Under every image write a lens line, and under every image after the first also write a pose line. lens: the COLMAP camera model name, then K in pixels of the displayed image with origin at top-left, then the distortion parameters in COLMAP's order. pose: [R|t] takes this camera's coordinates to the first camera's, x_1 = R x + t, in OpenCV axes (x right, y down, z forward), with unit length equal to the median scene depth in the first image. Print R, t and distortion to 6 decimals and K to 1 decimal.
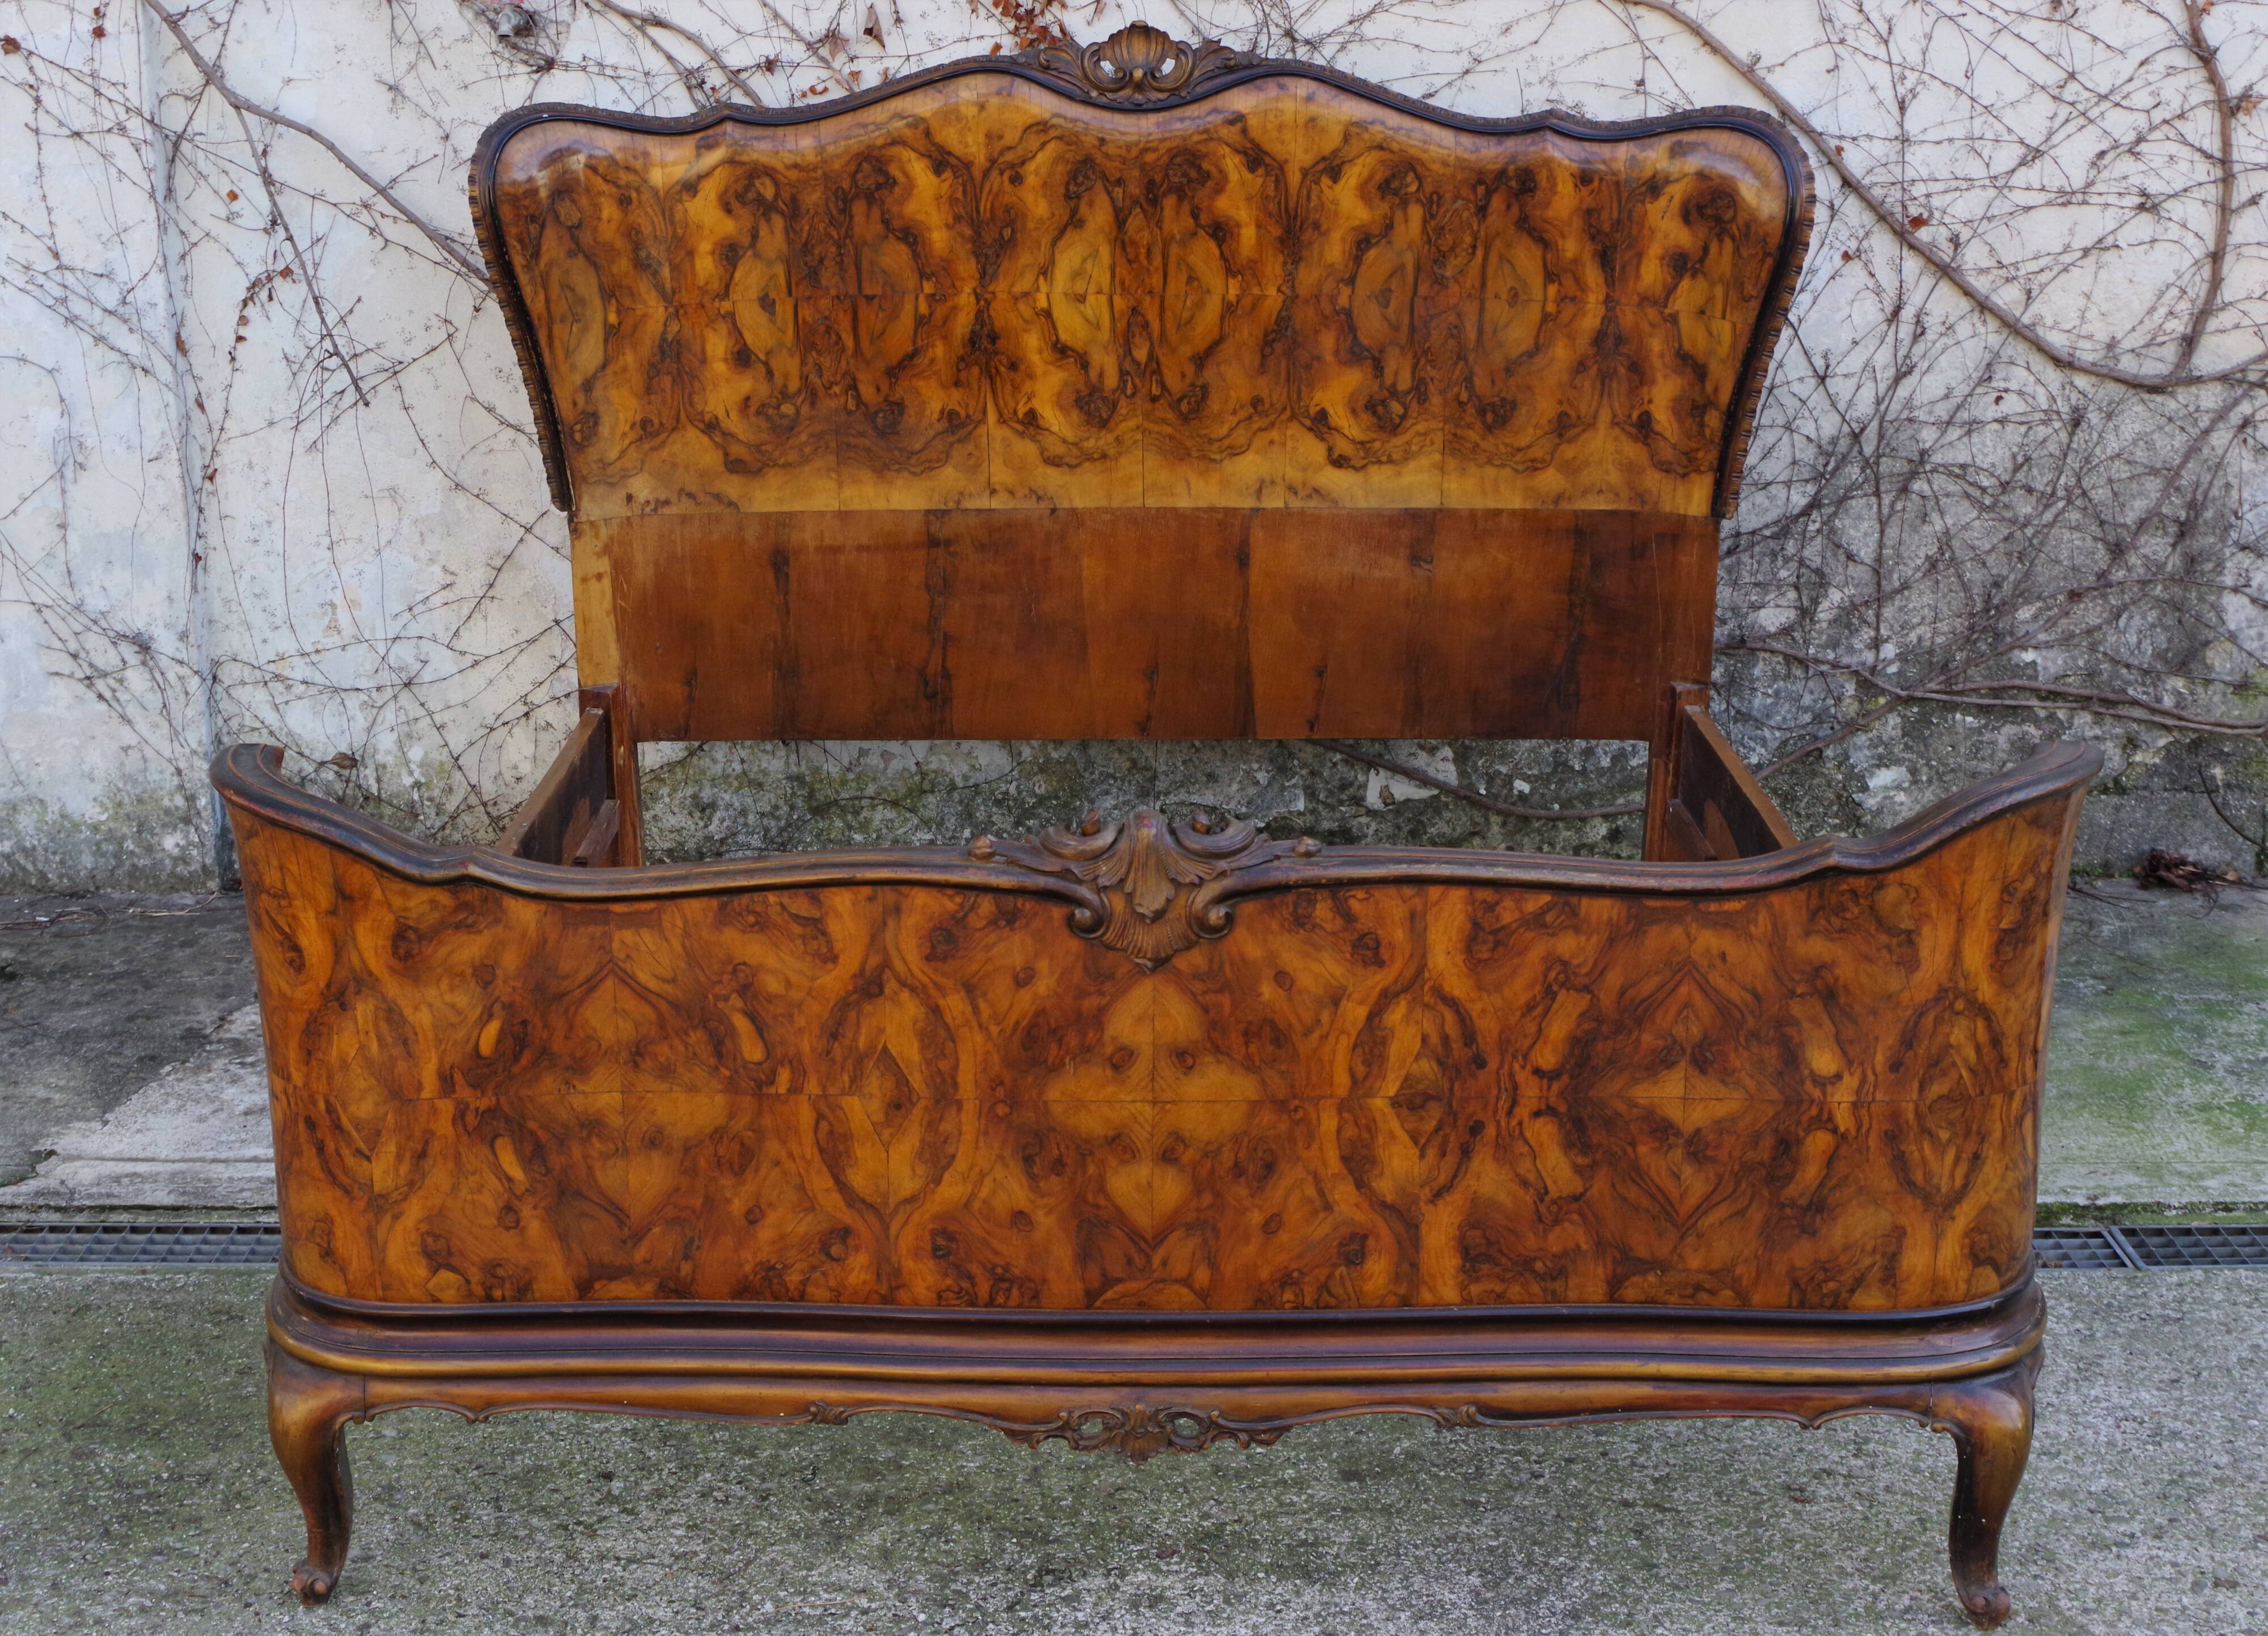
lens RADIAL K [[3094.1, 0, 1054.9], [0, 3094.1, 772.1], [0, 0, 1]] dist [-0.025452, 0.000000]
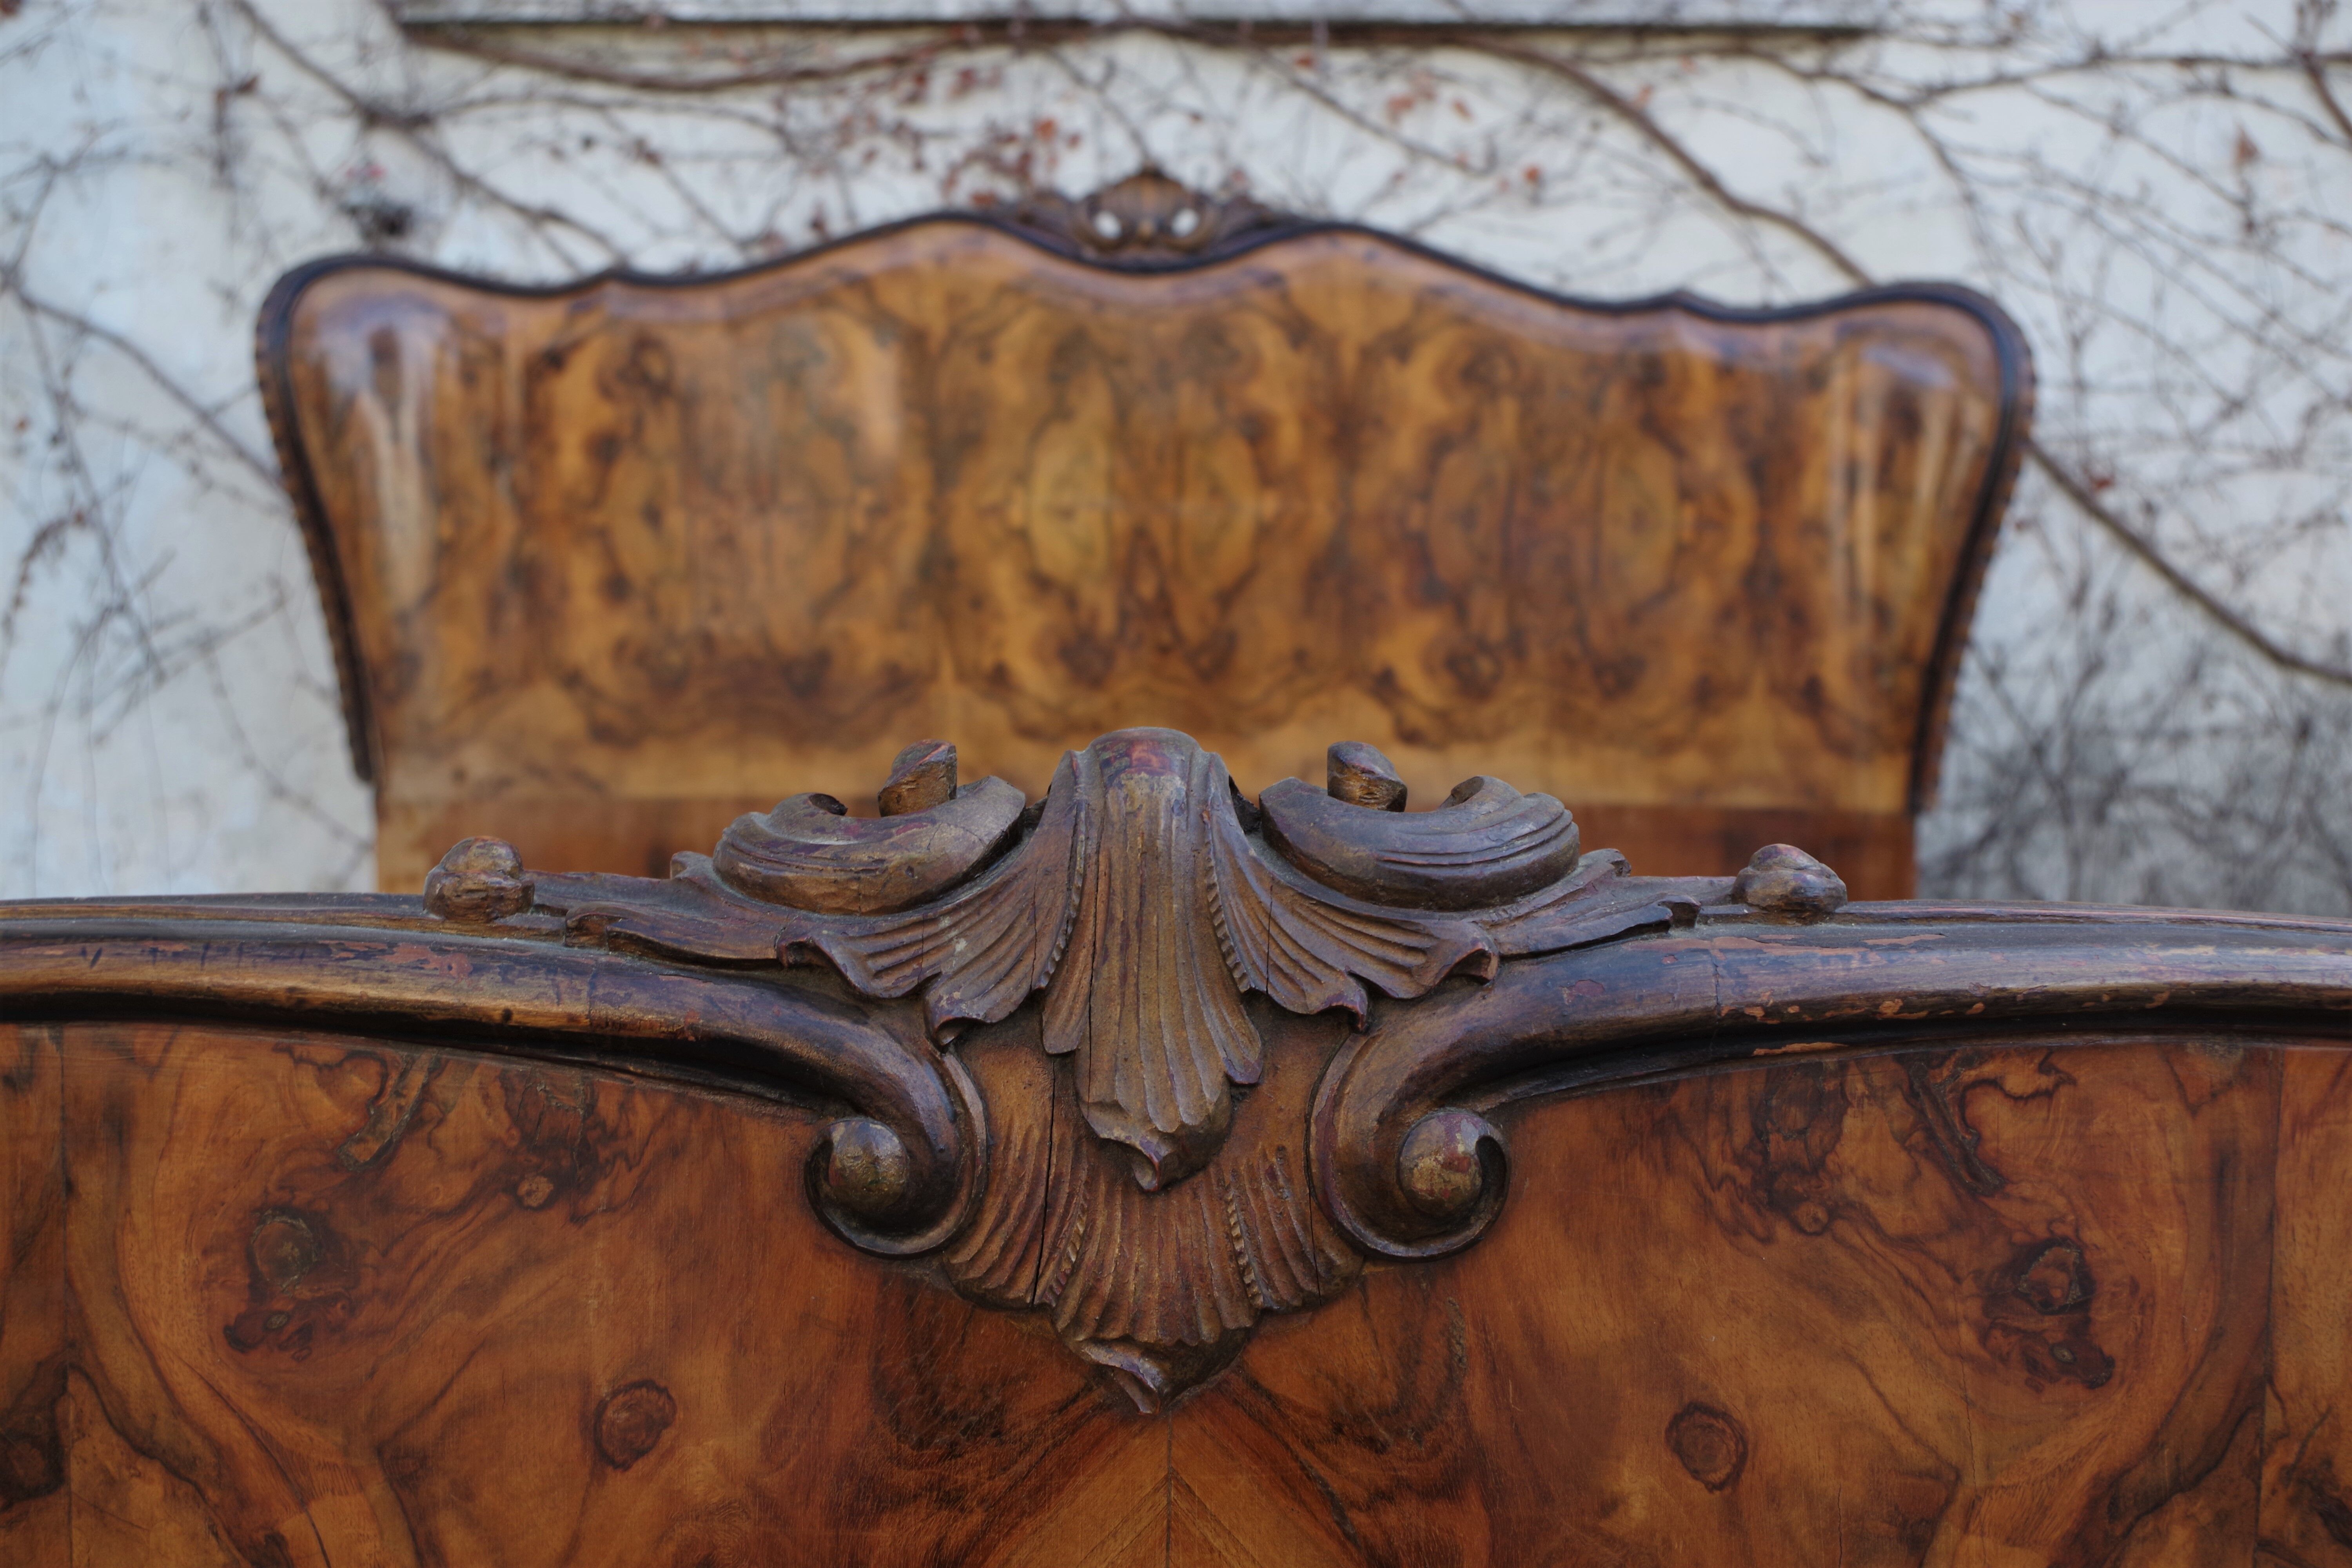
lens RADIAL K [[2208.6, 0, 1153.3], [0, 2208.6, 756.7], [0, 0, 1]] dist [-0.064182, 0.000000]
pose [[0.999487, 0.015645, 0.027930, 0.015004], [-0.008444, 0.970390, -0.241397, 0.033724], [-0.030880, 0.241037, 0.970024, 0.488958]]
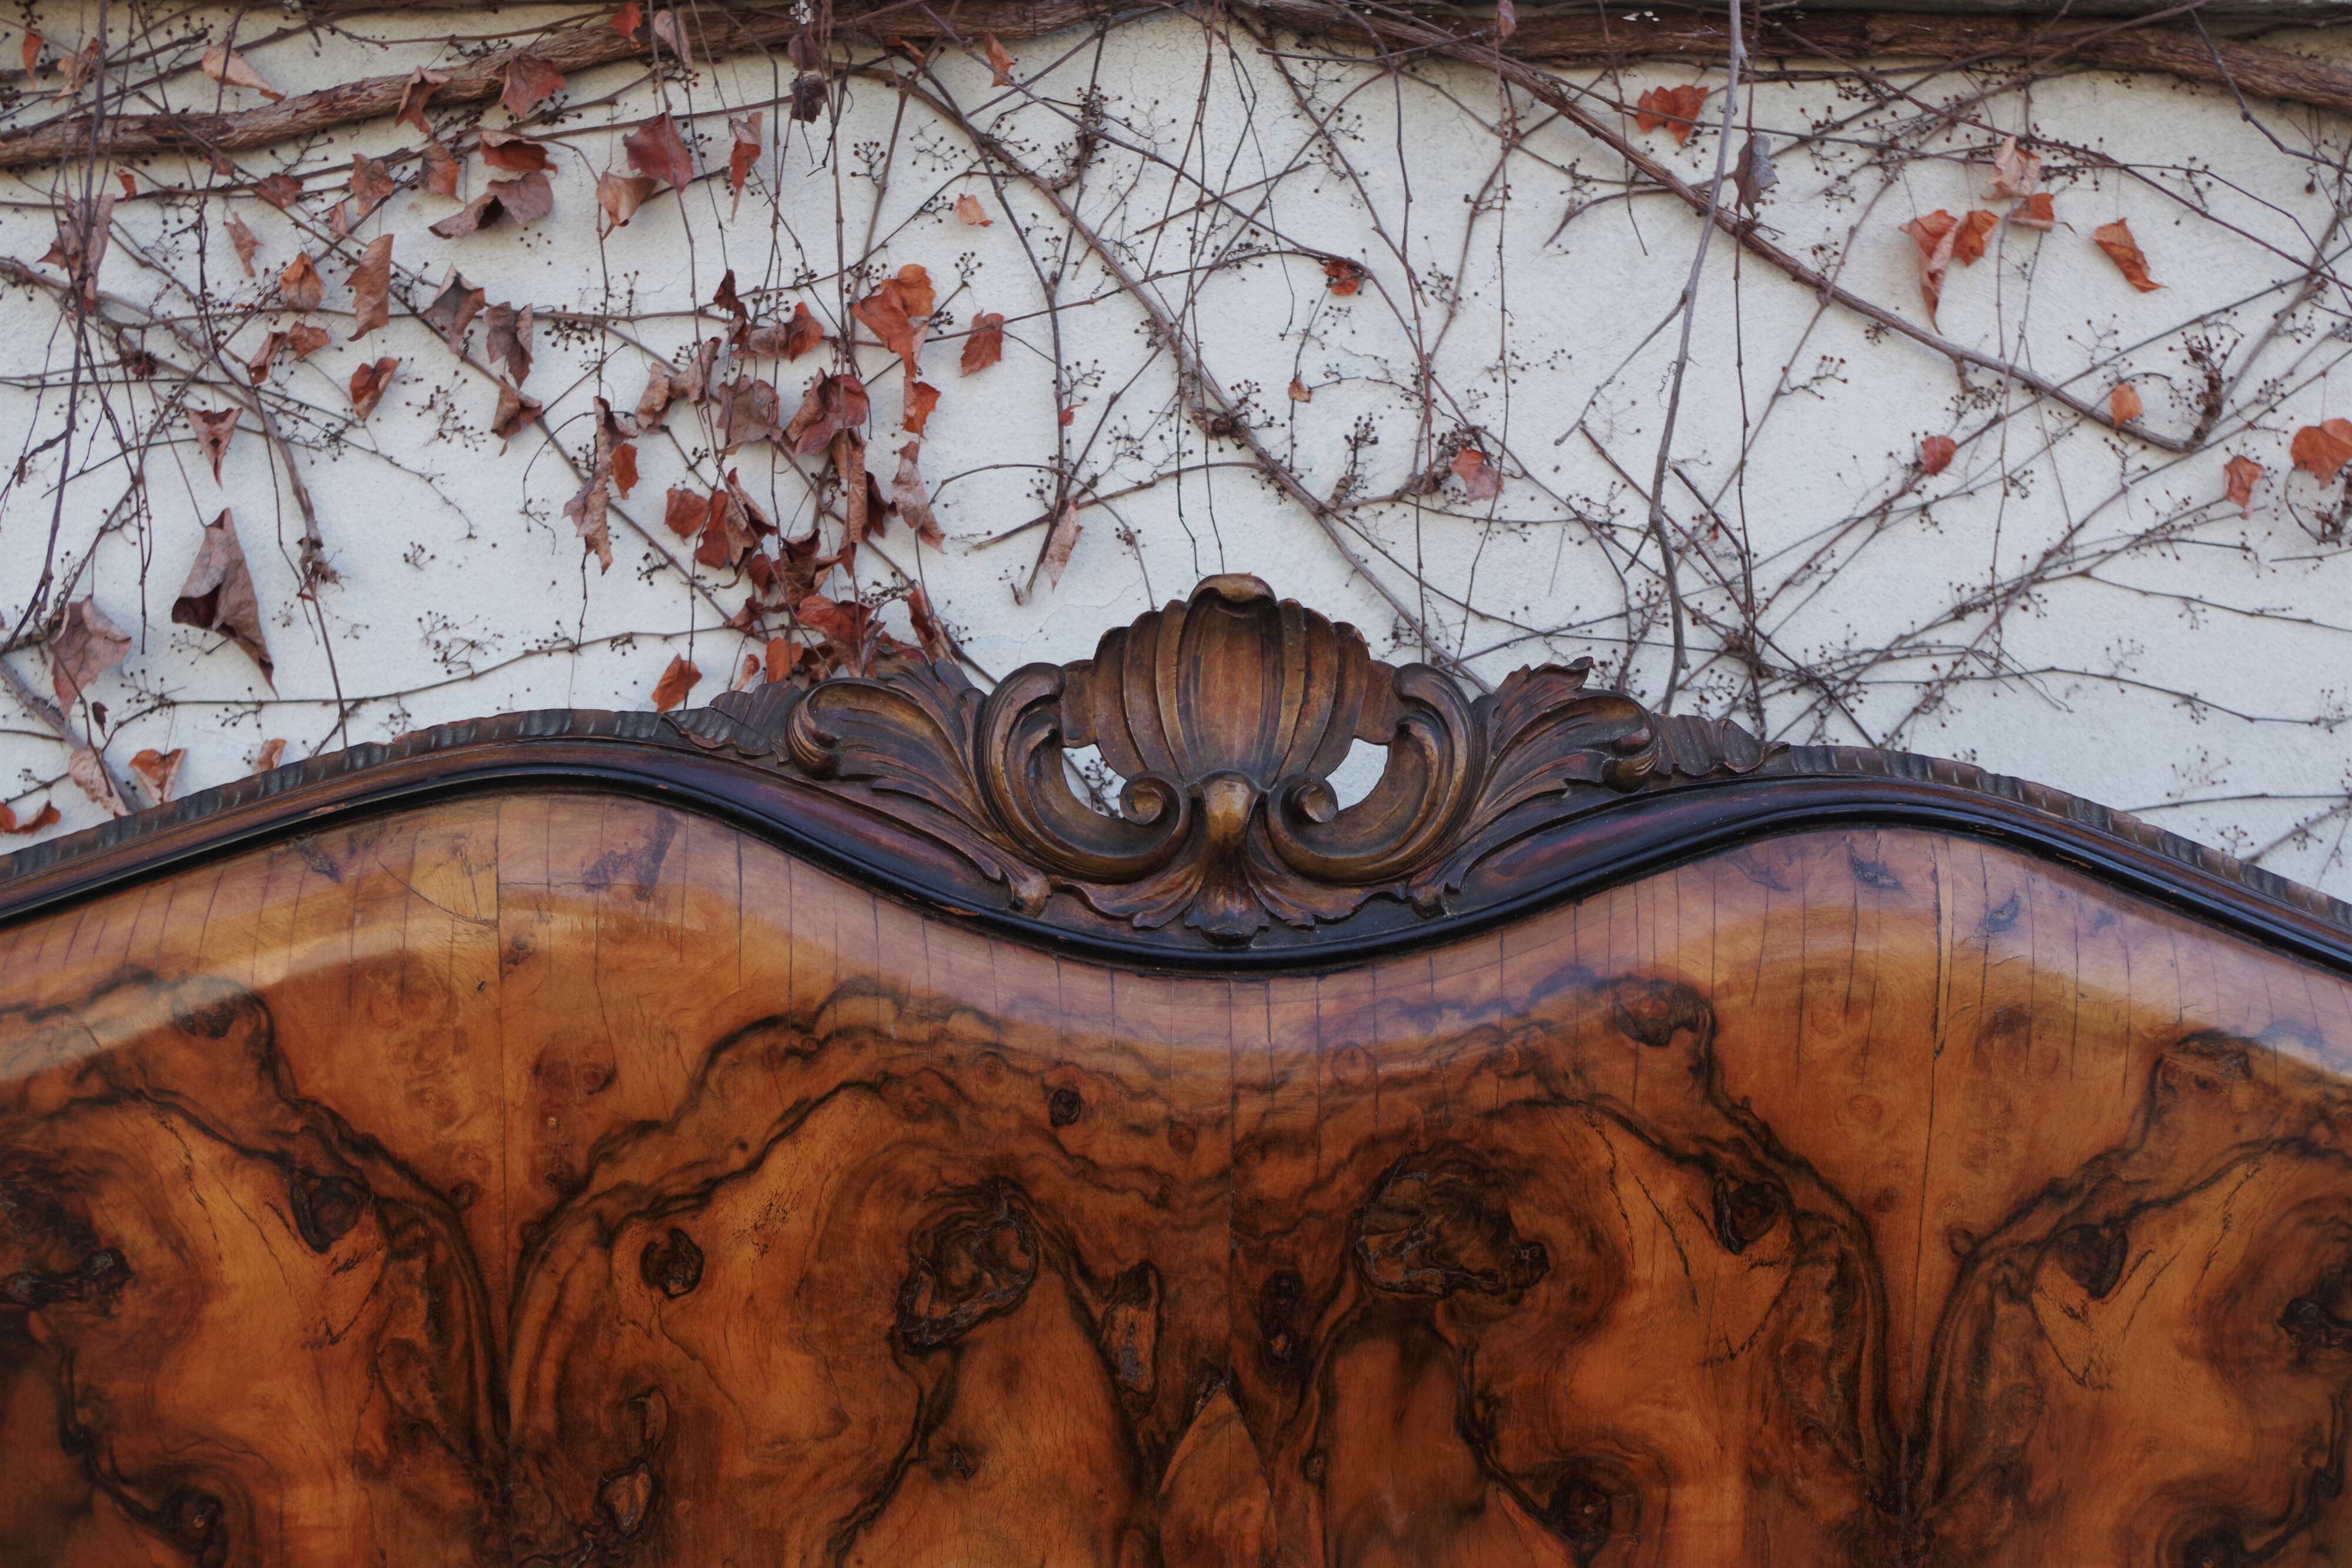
lens RADIAL K [[2881.5, 0, 1155.9], [0, 2881.5, 785.3], [0, 0, 1]] dist [-0.028106, 0.000000]
pose [[0.998491, 0.016770, 0.052295, 0.010369], [-0.006619, 0.982044, -0.188537, -0.183864], [-0.054518, 0.187906, 0.980673, 0.777366]]
